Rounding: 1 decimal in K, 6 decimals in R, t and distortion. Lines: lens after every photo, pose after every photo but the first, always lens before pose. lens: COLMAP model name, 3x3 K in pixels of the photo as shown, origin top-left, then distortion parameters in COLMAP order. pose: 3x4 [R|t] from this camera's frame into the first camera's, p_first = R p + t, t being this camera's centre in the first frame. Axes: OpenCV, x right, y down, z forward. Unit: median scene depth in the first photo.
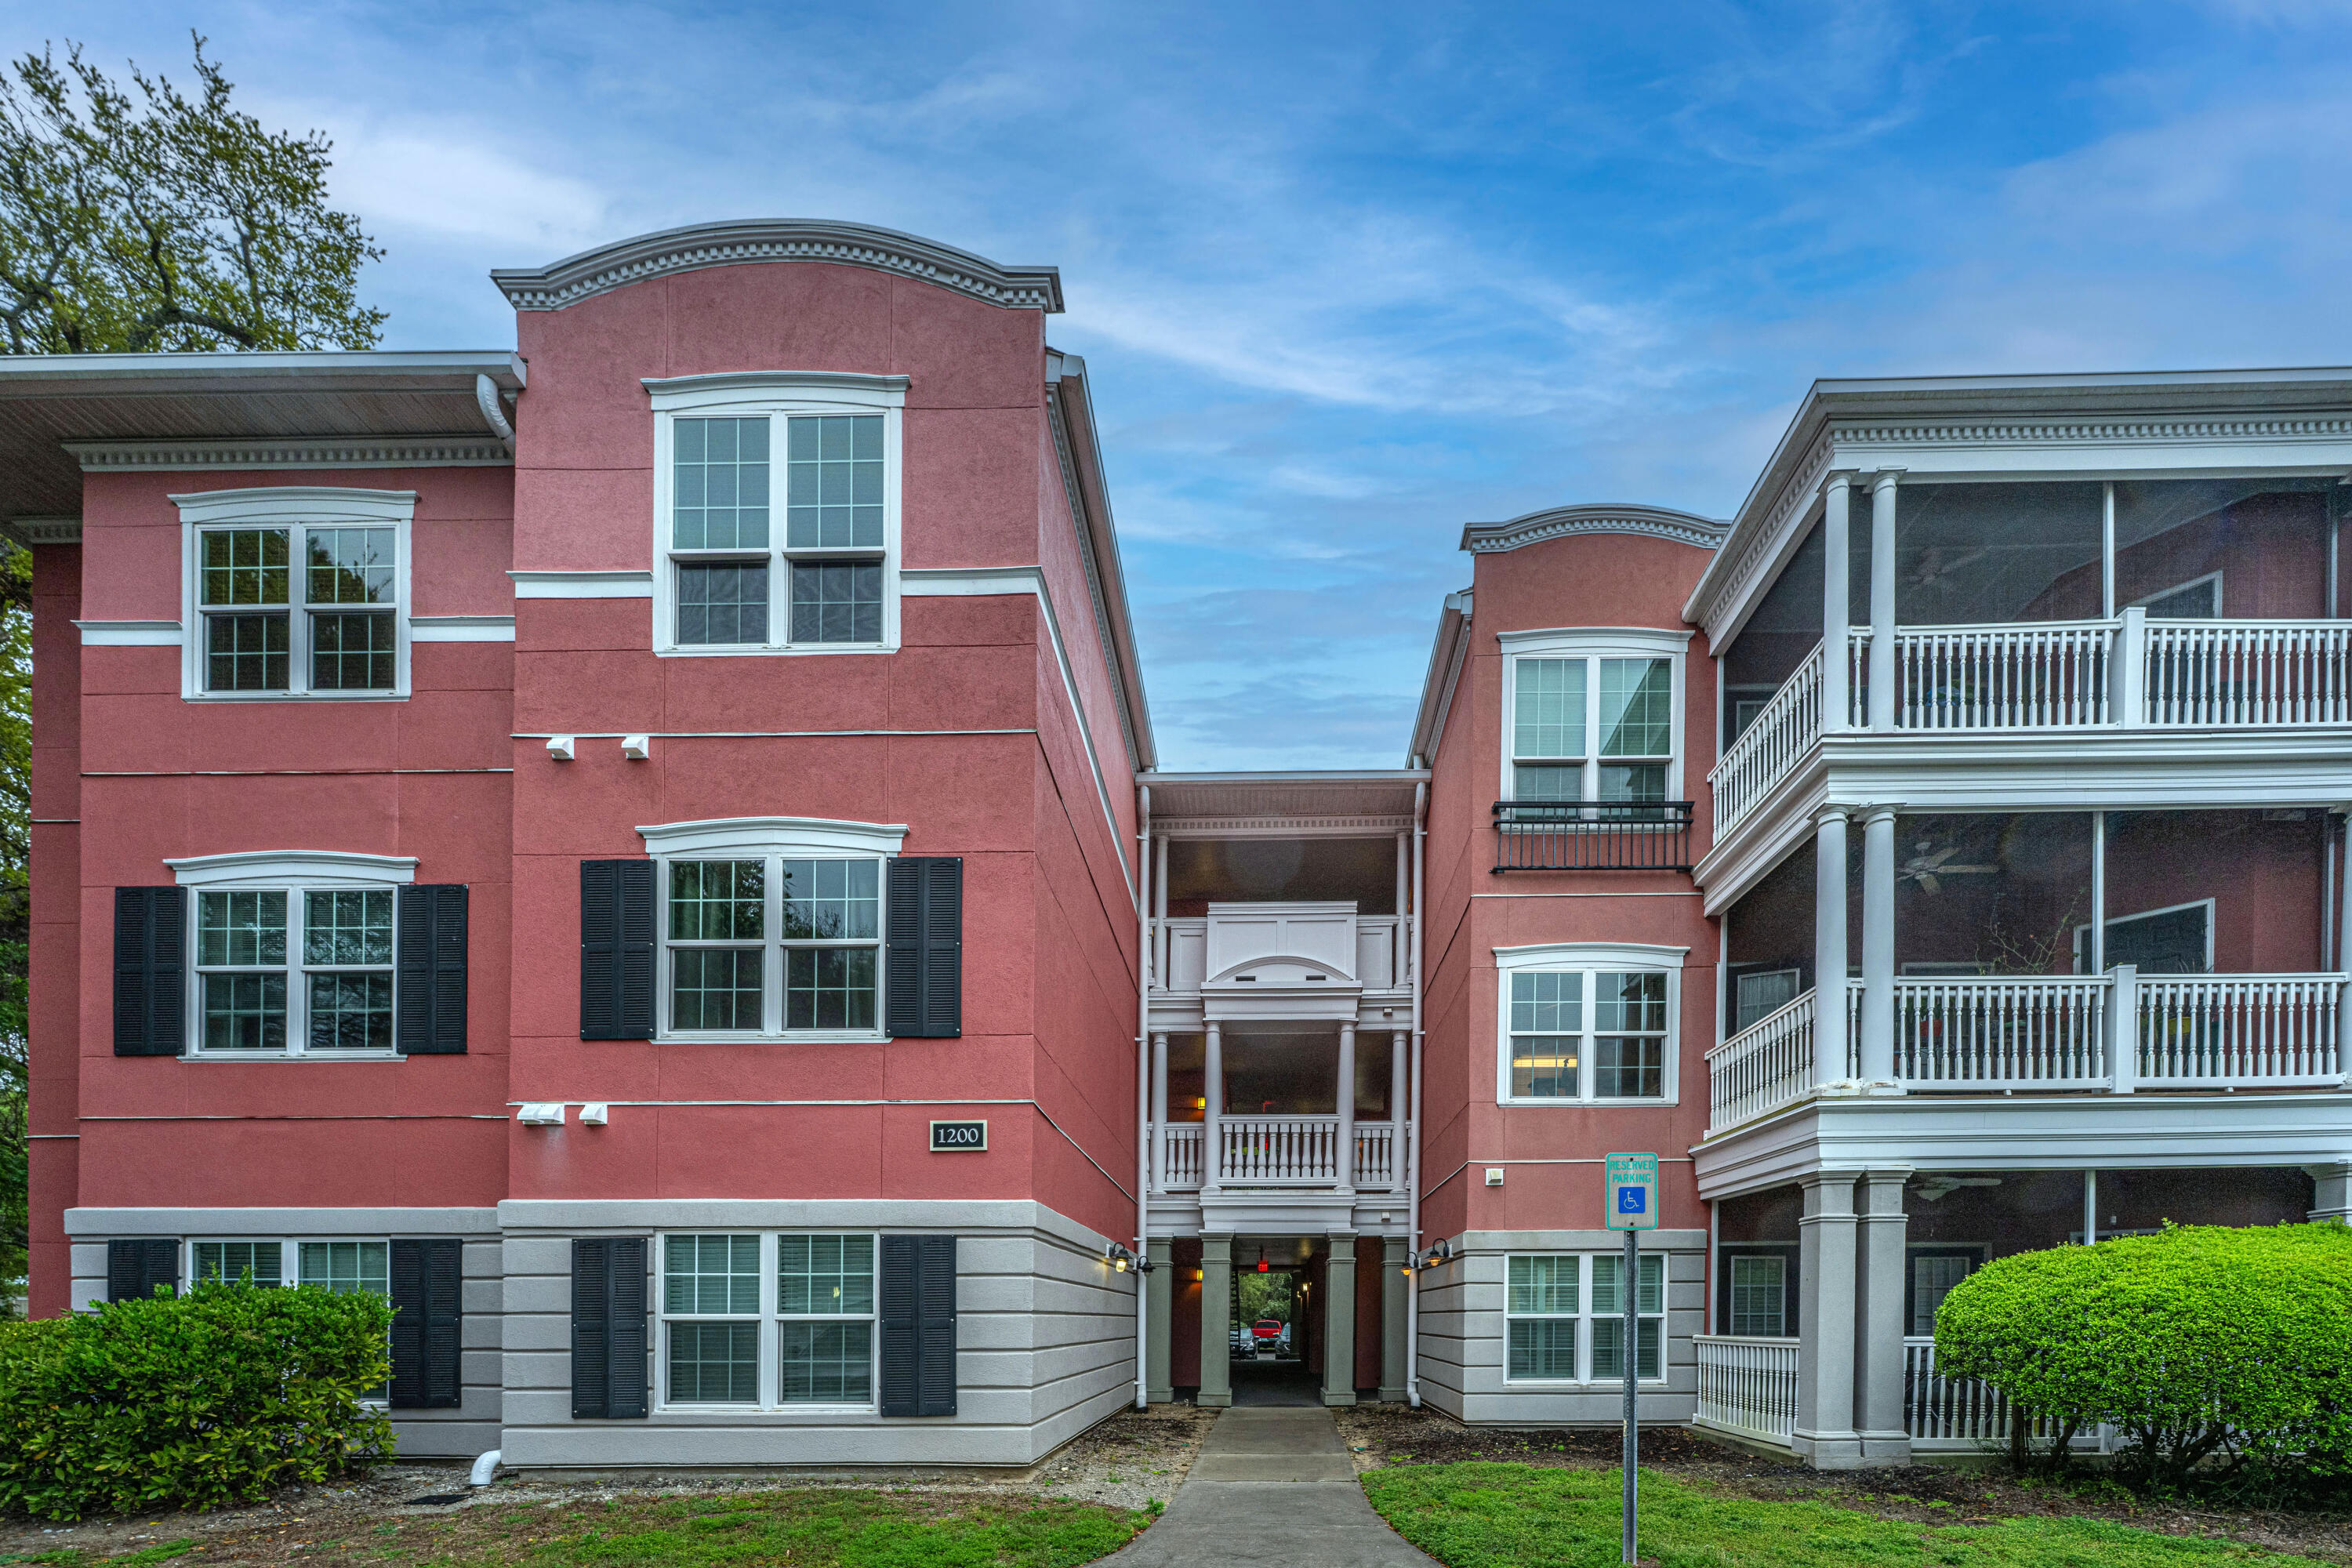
lens RADIAL K [[1316.3, 0, 1173.0], [0, 1316.3, 795.3], [0, 0, 1]] dist [-0.003207, 0.000138]
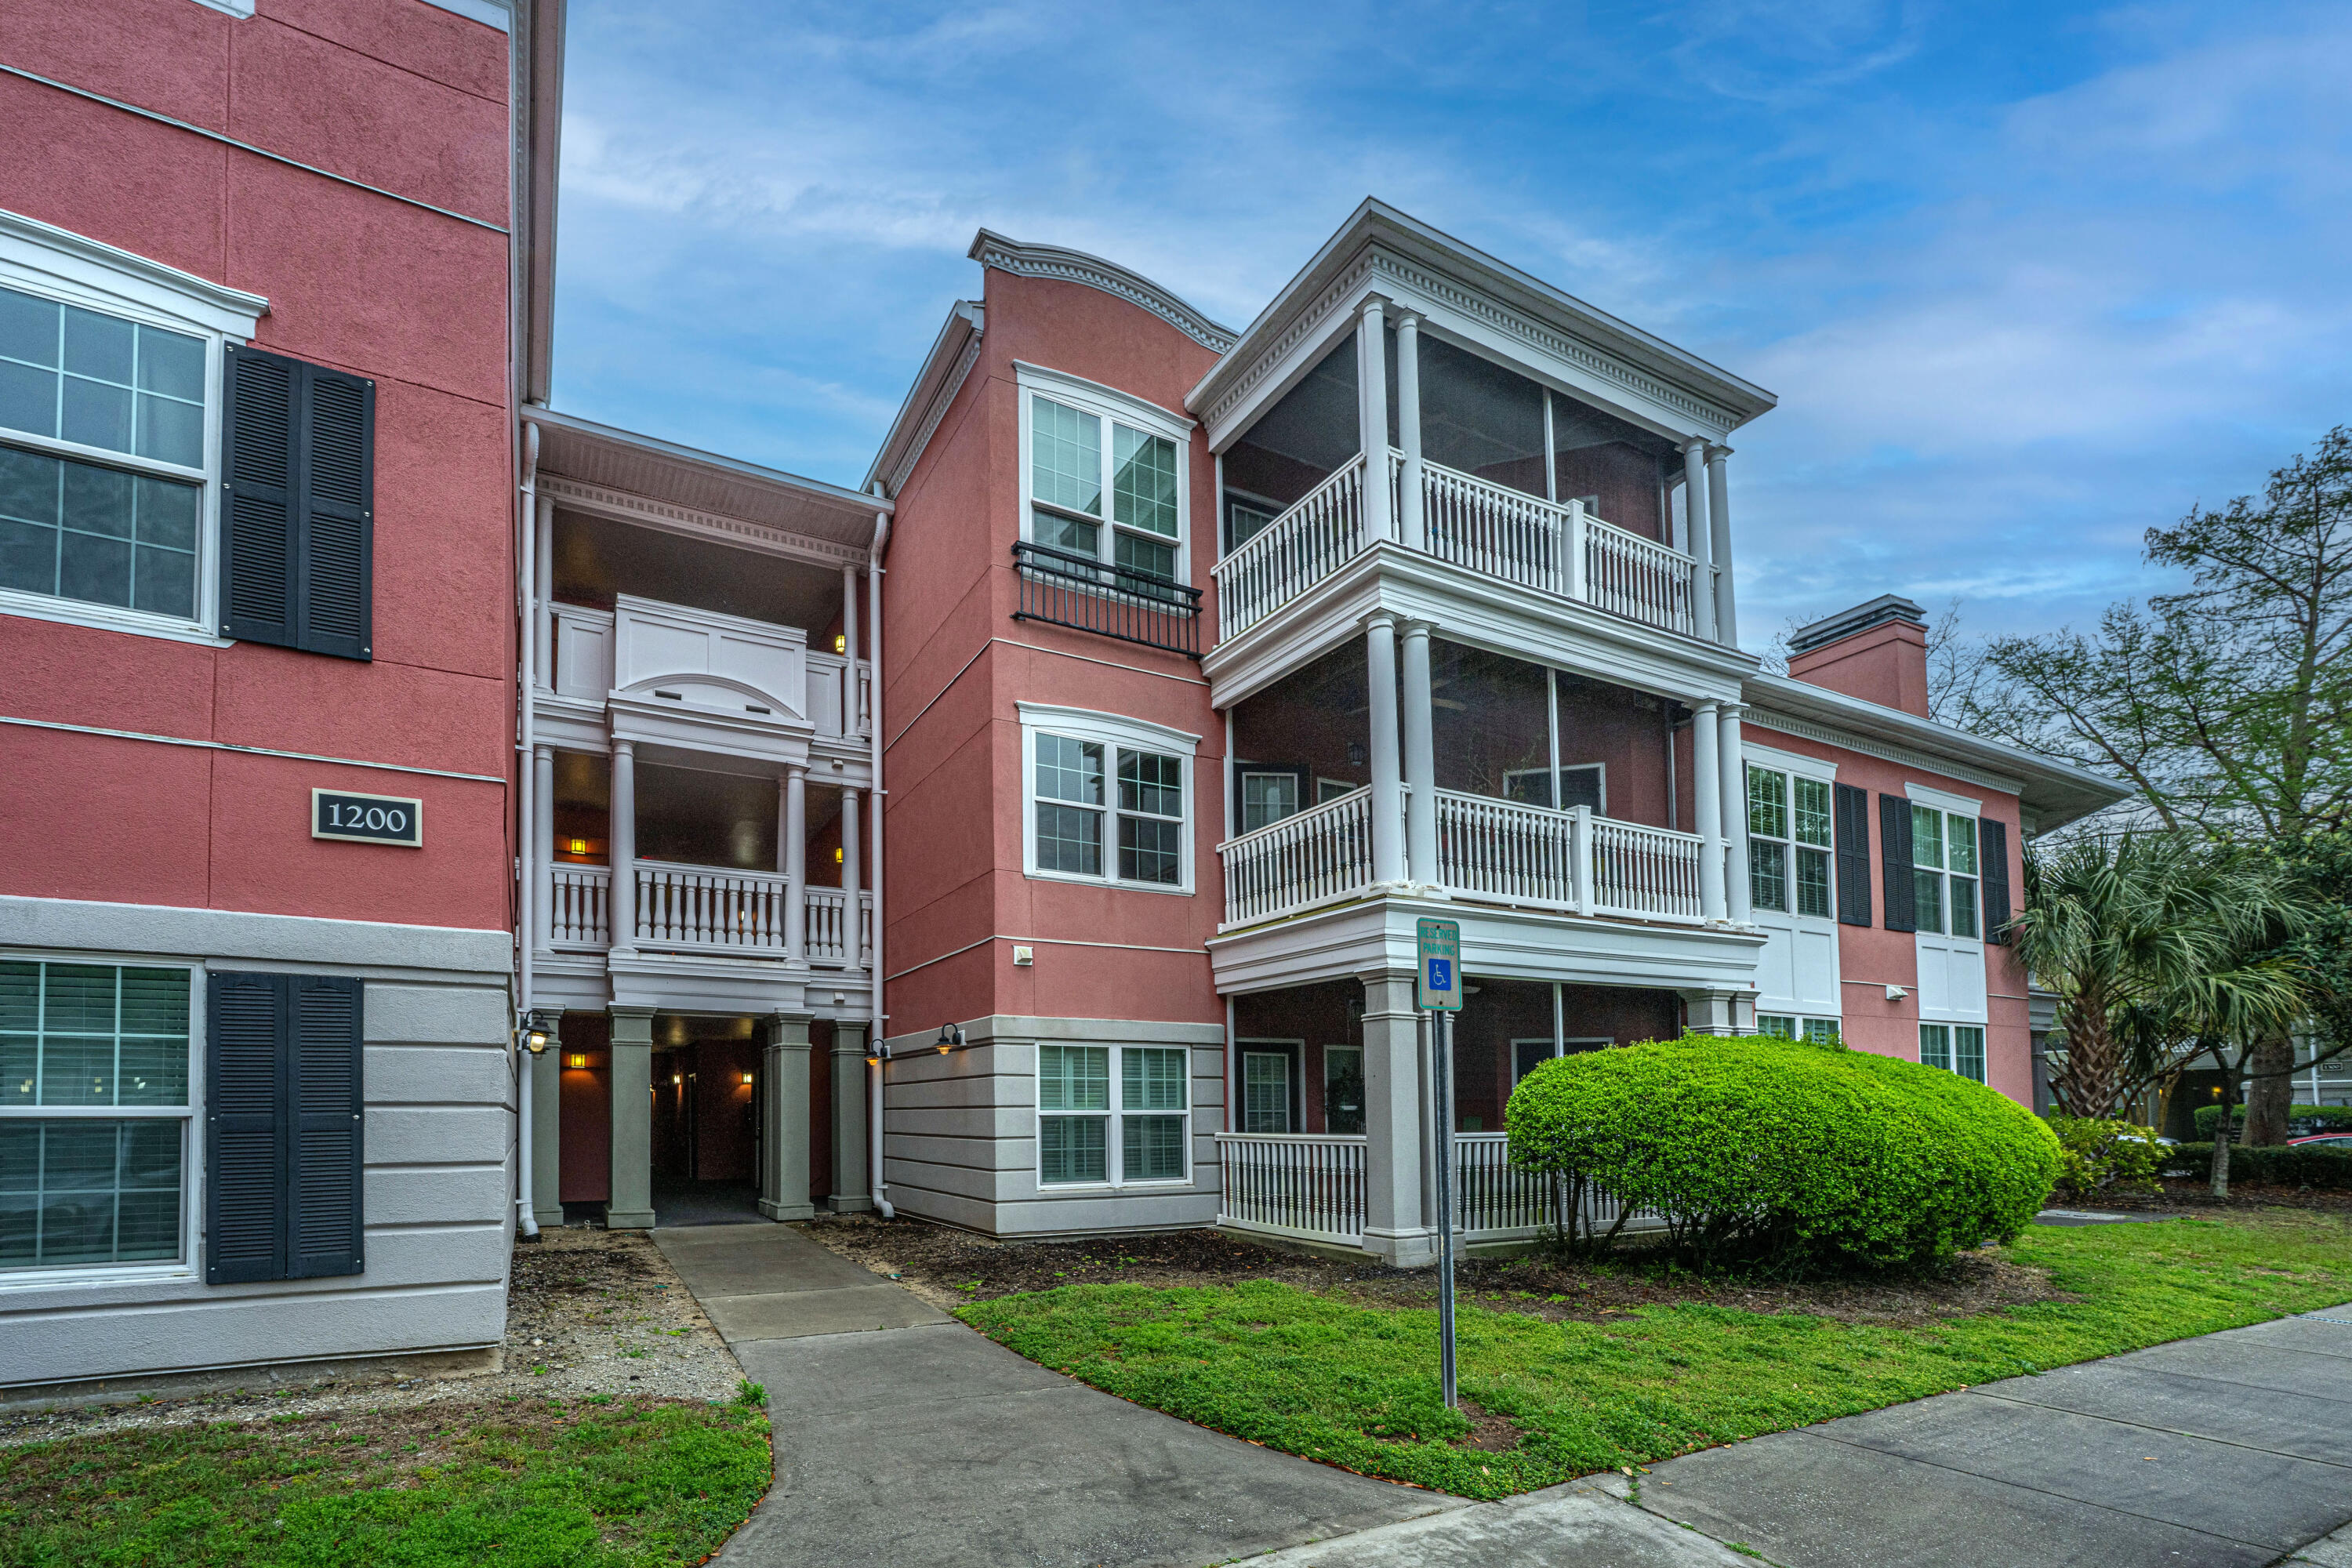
lens RADIAL K [[1316.3, 0, 1173.0], [0, 1316.3, 795.3], [0, 0, 1]] dist [-0.003207, 0.000138]
pose [[0.832909, 0.130620, 0.537774, -0.135376], [-0.203733, 0.975873, 0.078513, 0.096405], [-0.514544, -0.174956, 0.839426, 0.240216]]
